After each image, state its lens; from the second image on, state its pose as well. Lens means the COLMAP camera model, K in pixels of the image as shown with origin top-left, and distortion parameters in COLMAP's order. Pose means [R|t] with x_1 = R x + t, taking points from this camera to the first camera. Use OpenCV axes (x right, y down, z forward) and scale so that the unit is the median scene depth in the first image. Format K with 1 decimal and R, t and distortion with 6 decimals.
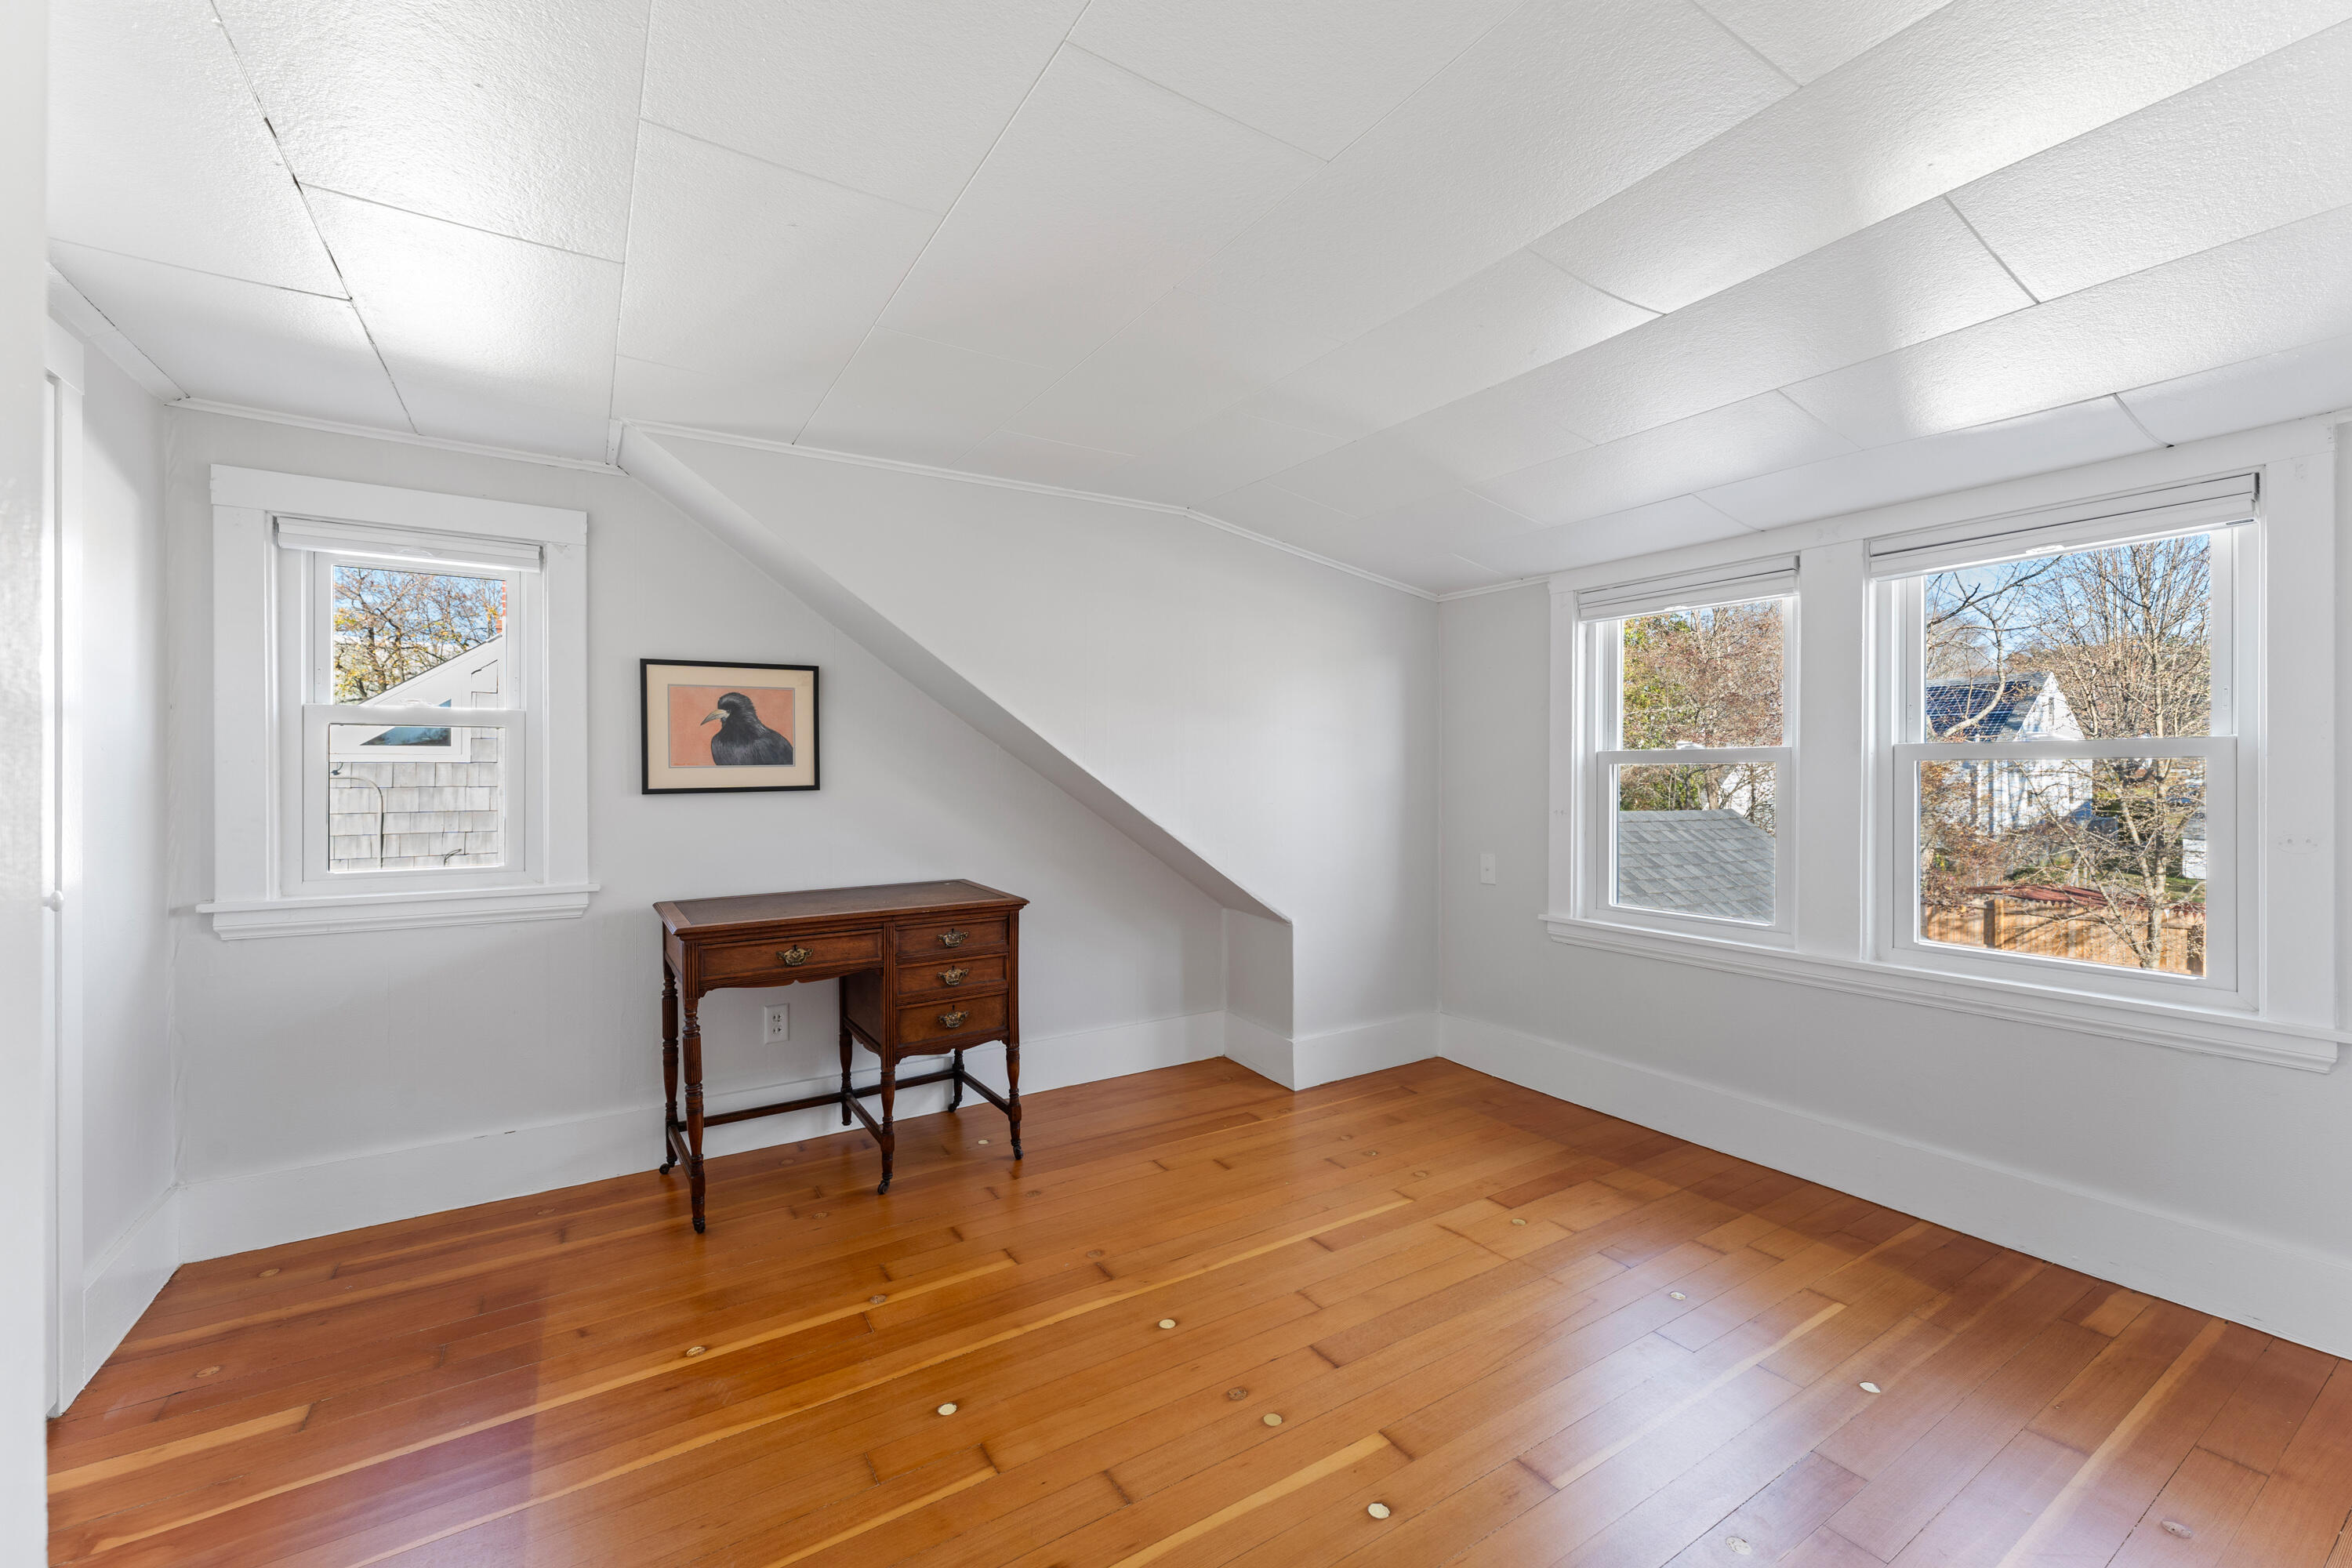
lens RADIAL K [[930.8, 0, 1169.8], [0, 930.8, 773.1], [0, 0, 1]] dist [0.000020, 0.000064]
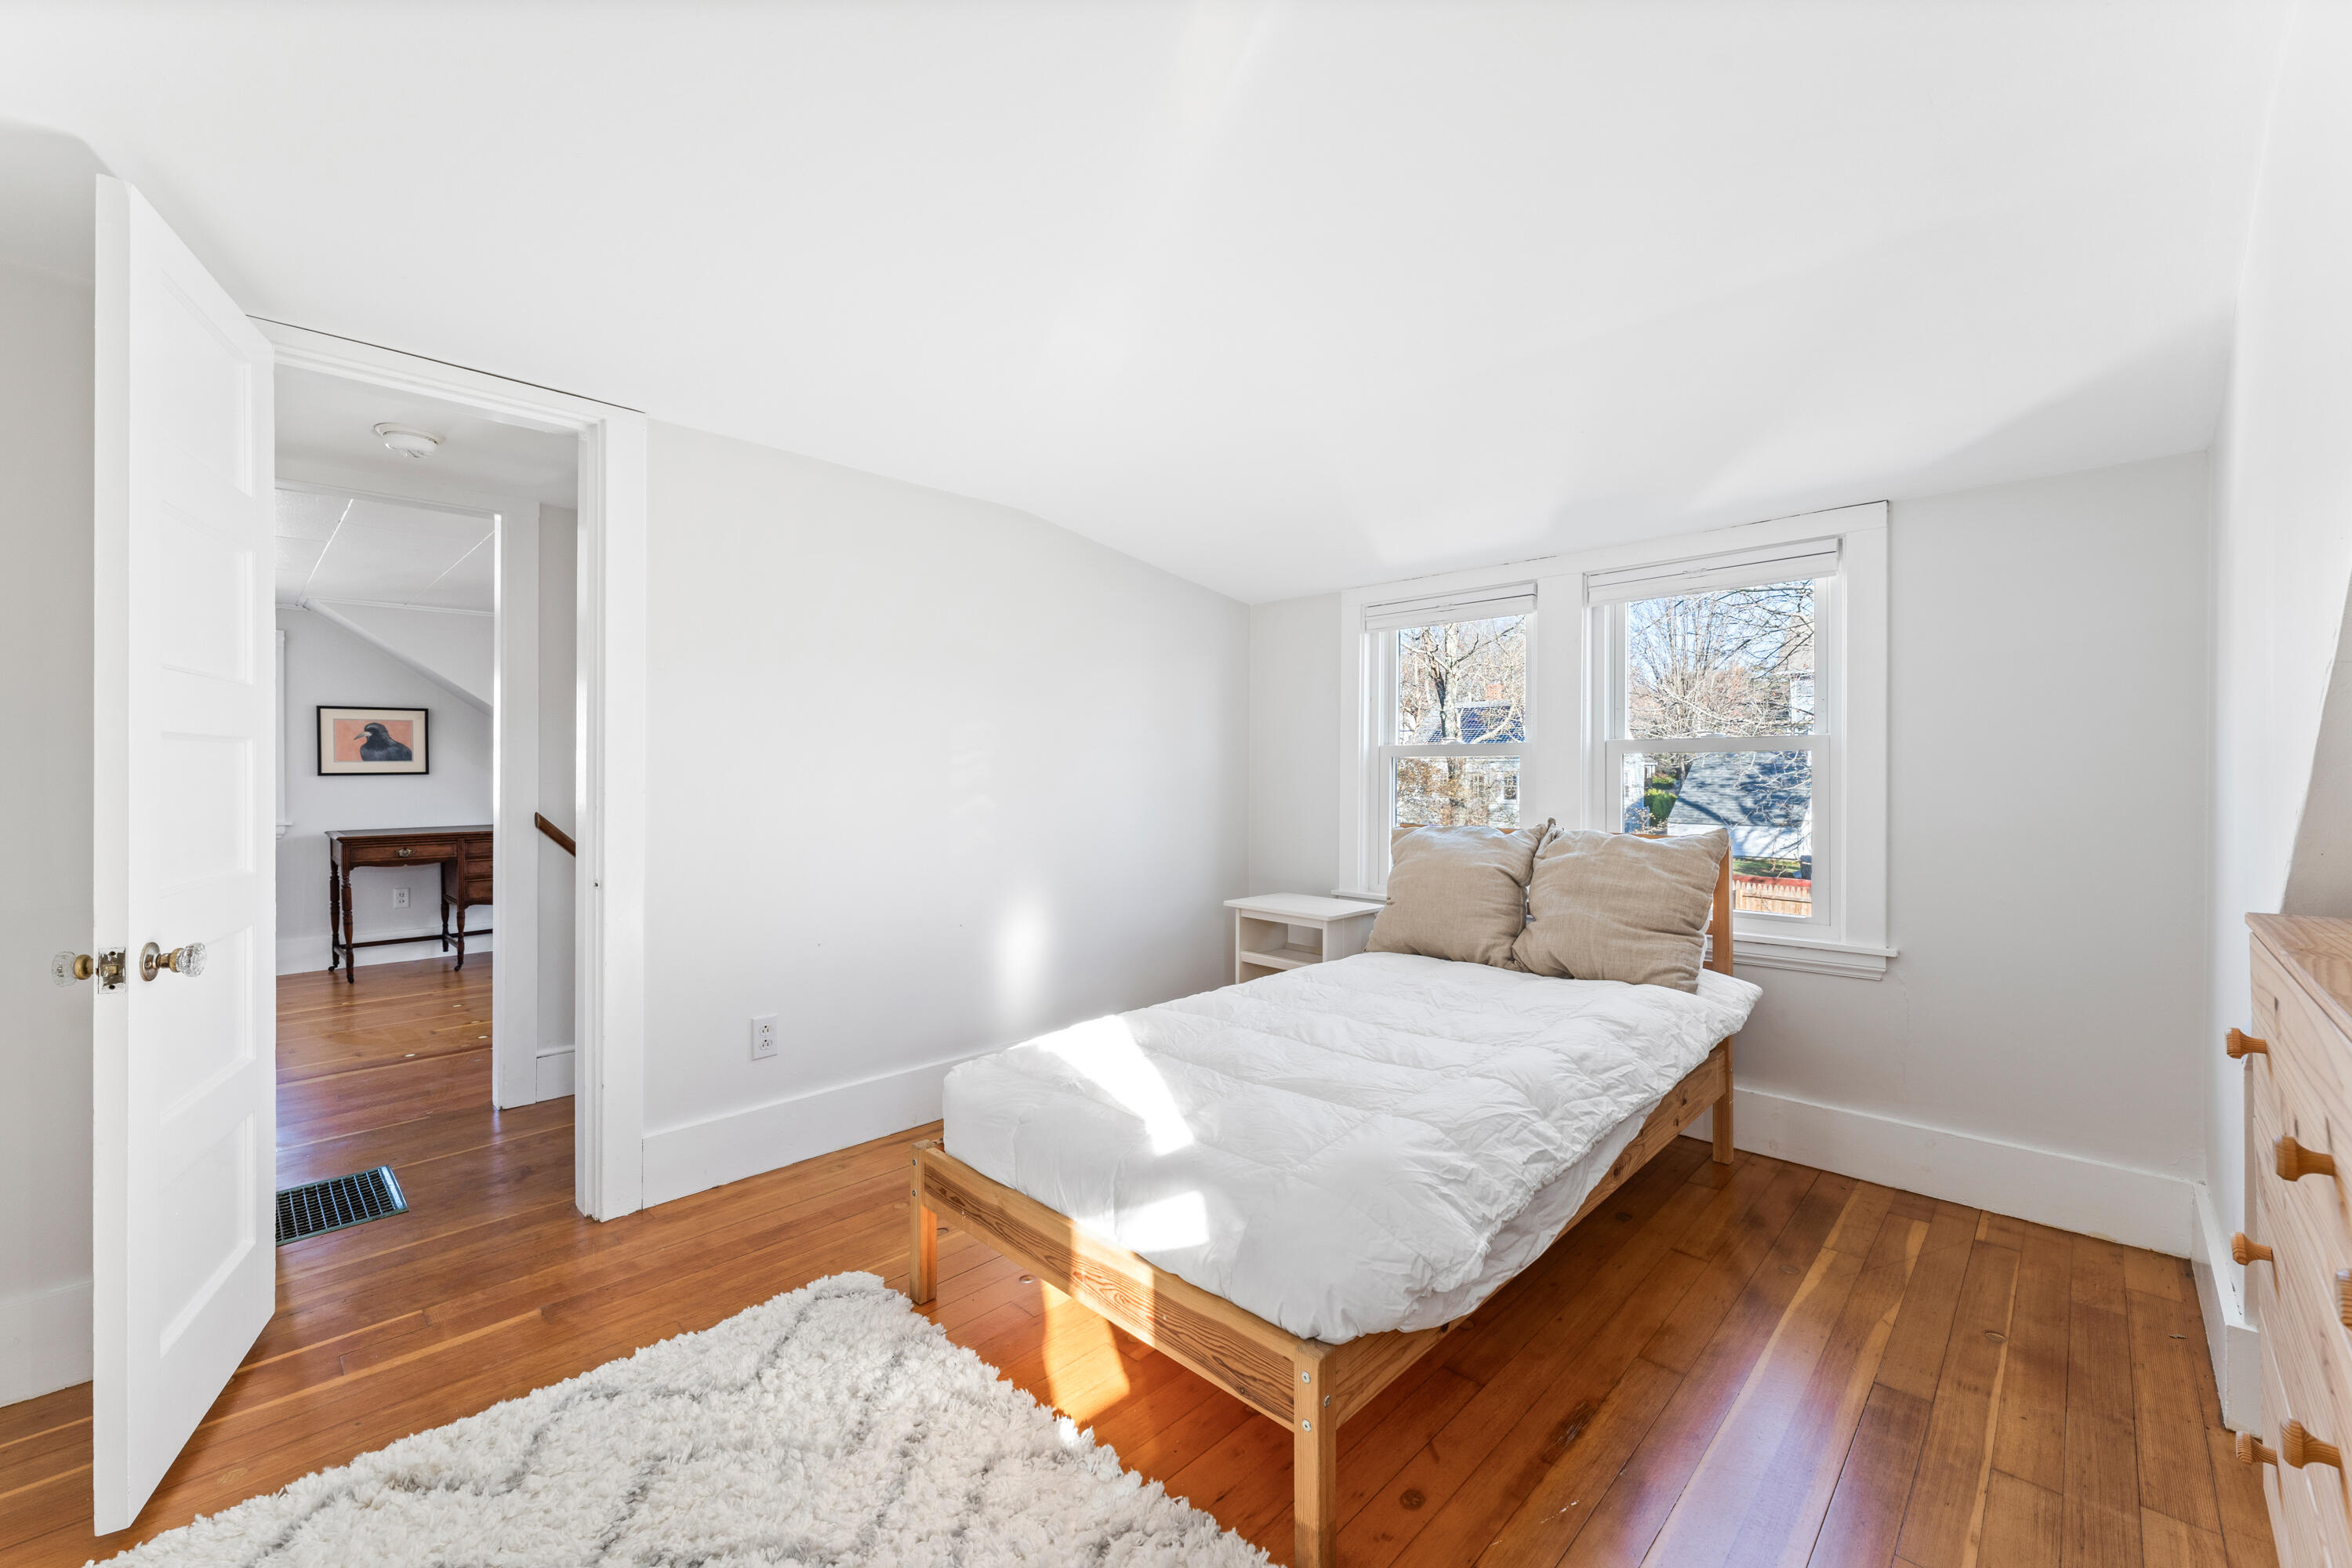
lens RADIAL K [[930.8, 0, 1169.8], [0, 930.8, 773.1], [0, 0, 1]] dist [0.000020, 0.000064]
pose [[0.973271, -0.000347, 0.229659, 0.702534], [0.000922, 0.999997, -0.002396, 0.023290], [-0.229658, 0.002543, 0.973268, -1.271838]]
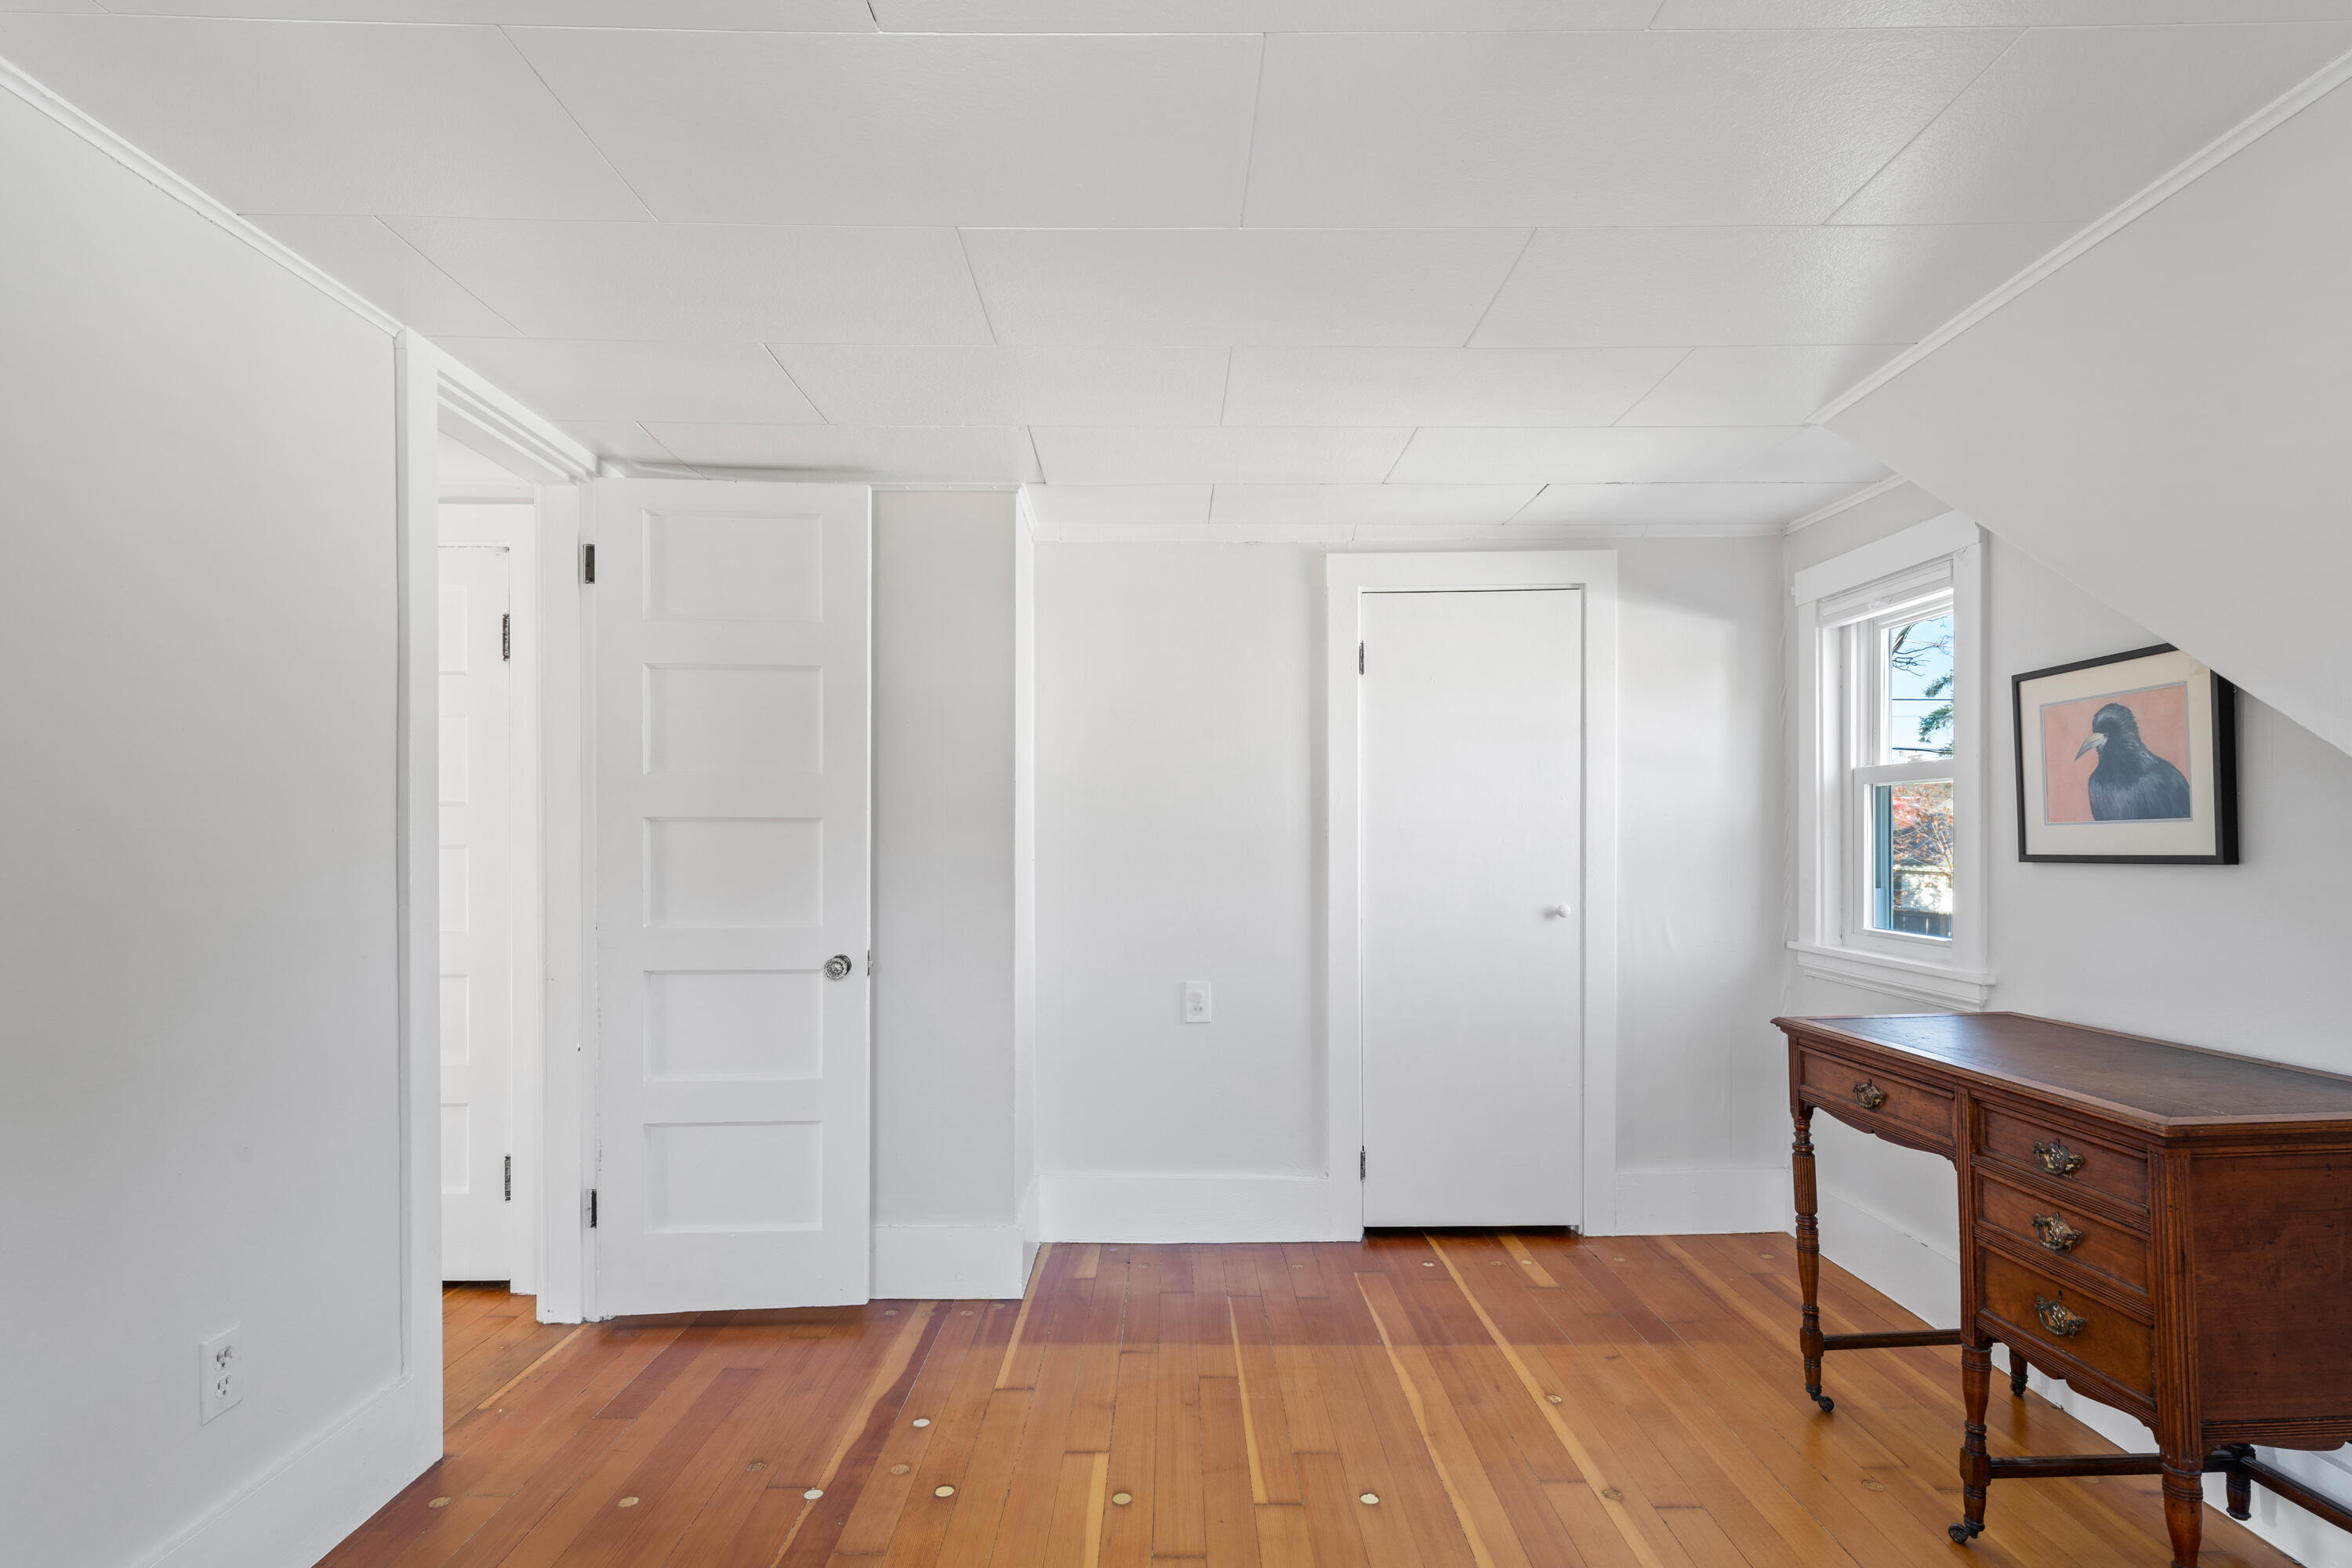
lens RADIAL K [[1180.4, 0, 1176.2], [0, 1180.4, 839.1], [0, 0, 1]] dist [0.000387, -0.000025]
pose [[-0.519365, 0.004198, -0.854542, 0.552520], [-0.001610, 0.999981, 0.005891, 0.000896], [0.854551, 0.004436, -0.519349, 0.900298]]
